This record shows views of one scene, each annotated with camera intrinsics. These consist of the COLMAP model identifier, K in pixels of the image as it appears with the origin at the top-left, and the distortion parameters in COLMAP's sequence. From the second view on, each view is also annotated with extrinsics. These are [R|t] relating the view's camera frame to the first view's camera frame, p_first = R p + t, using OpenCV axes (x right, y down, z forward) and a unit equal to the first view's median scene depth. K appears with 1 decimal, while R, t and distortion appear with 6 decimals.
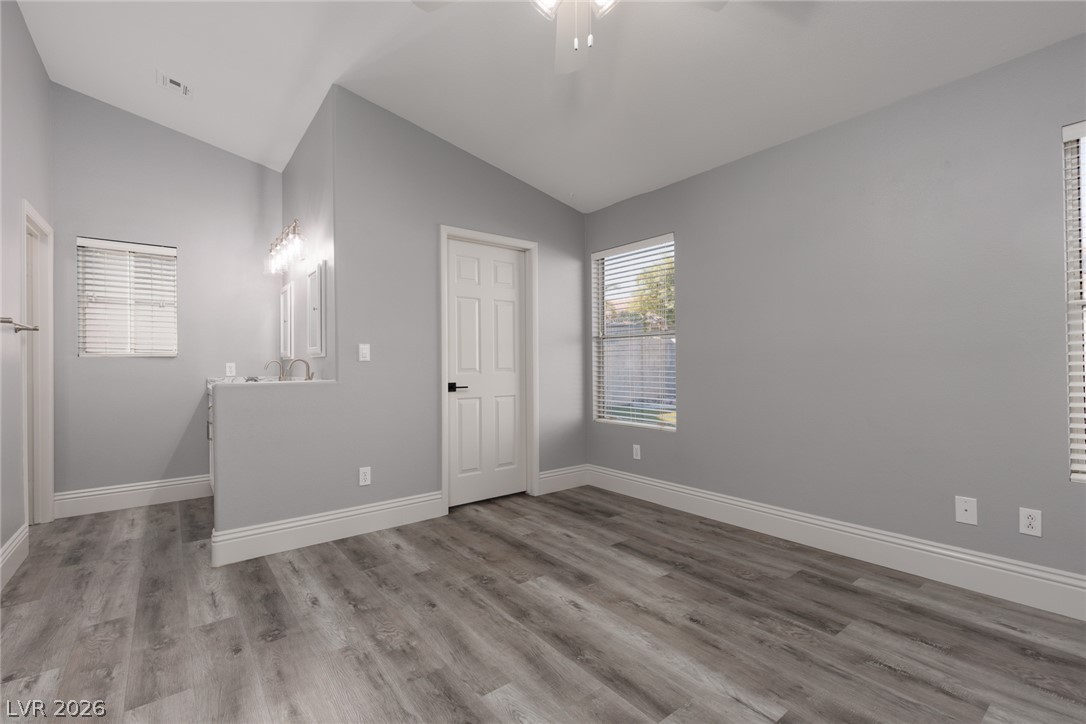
lens RADIAL K [[487.1, 0, 547.6], [0, 487.1, 361.5], [0, 0, 1]] dist [0.016948, -0.007855]
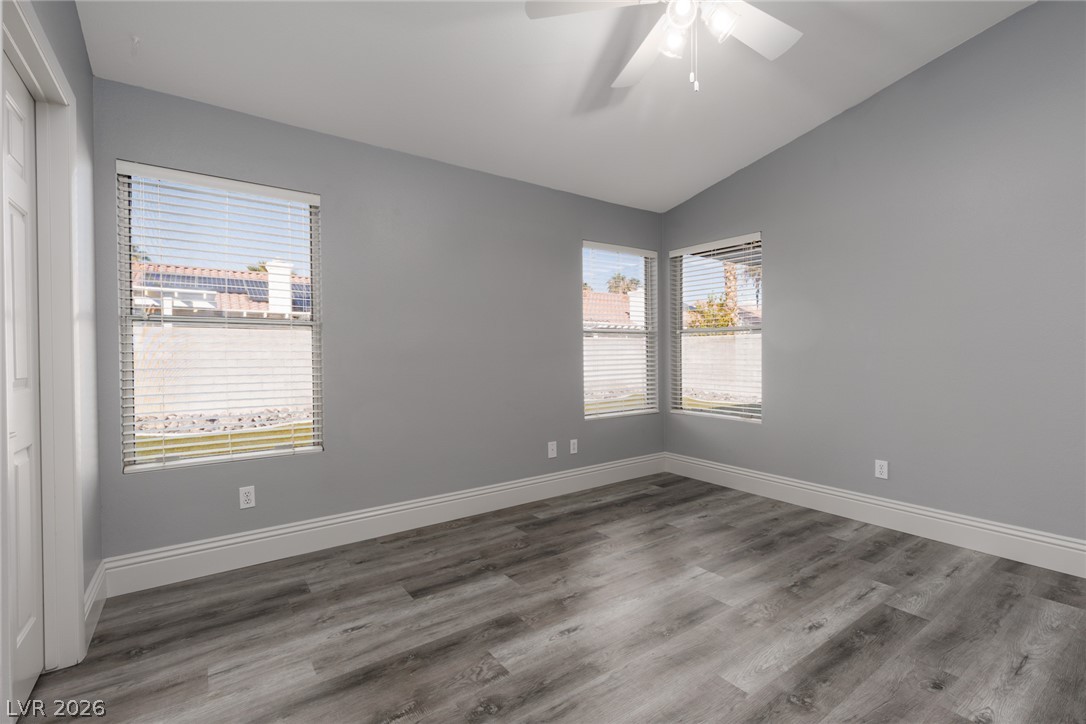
lens RADIAL K [[487.1, 0, 547.6], [0, 487.1, 361.5], [0, 0, 1]] dist [0.016948, -0.007855]
pose [[0.032612, 0.002189, 0.999466, -0.672688], [0.005107, 0.999984, -0.002357, 0.005689], [-0.999455, 0.005181, 0.032601, 0.807263]]
